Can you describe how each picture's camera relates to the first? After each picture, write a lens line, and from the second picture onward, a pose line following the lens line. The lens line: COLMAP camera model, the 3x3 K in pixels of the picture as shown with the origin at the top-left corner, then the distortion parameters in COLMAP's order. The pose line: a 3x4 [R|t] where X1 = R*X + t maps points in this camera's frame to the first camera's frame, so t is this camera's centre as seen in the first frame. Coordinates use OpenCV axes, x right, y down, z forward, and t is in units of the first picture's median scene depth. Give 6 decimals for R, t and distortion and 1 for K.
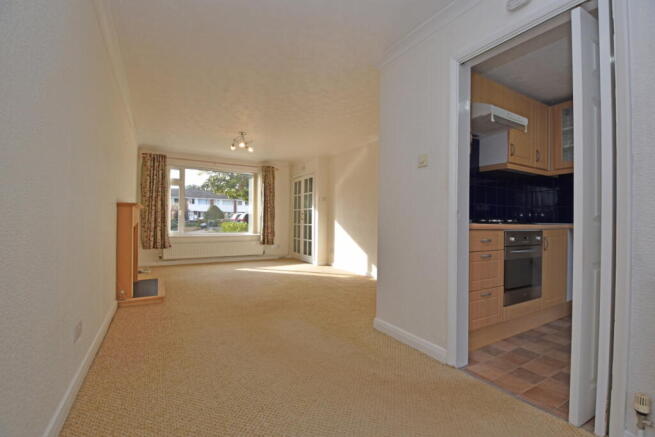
lens RADIAL K [[290.4, 0, 333.5], [0, 290.4, 221.4], [0, 0, 1]] dist [-0.019080, -0.001142]
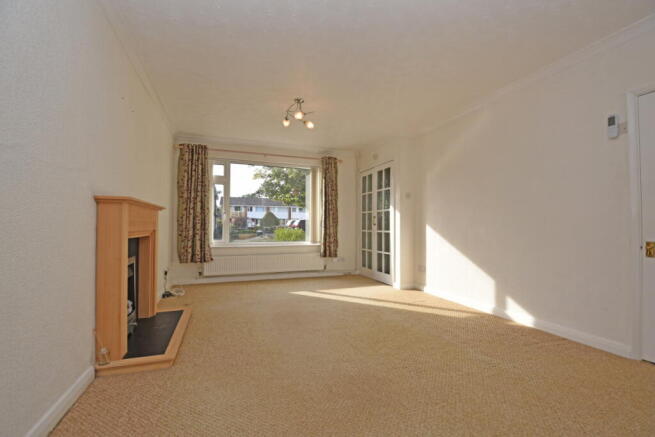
lens RADIAL K [[290.4, 0, 324.9], [0, 290.4, 220.4], [0, 0, 1]] dist [-0.019080, -0.001142]
pose [[0.978609, -0.011835, -0.205389, -0.090325], [0.006748, 0.999653, -0.025451, 0.000676], [0.205619, 0.023521, 0.978349, 0.267141]]
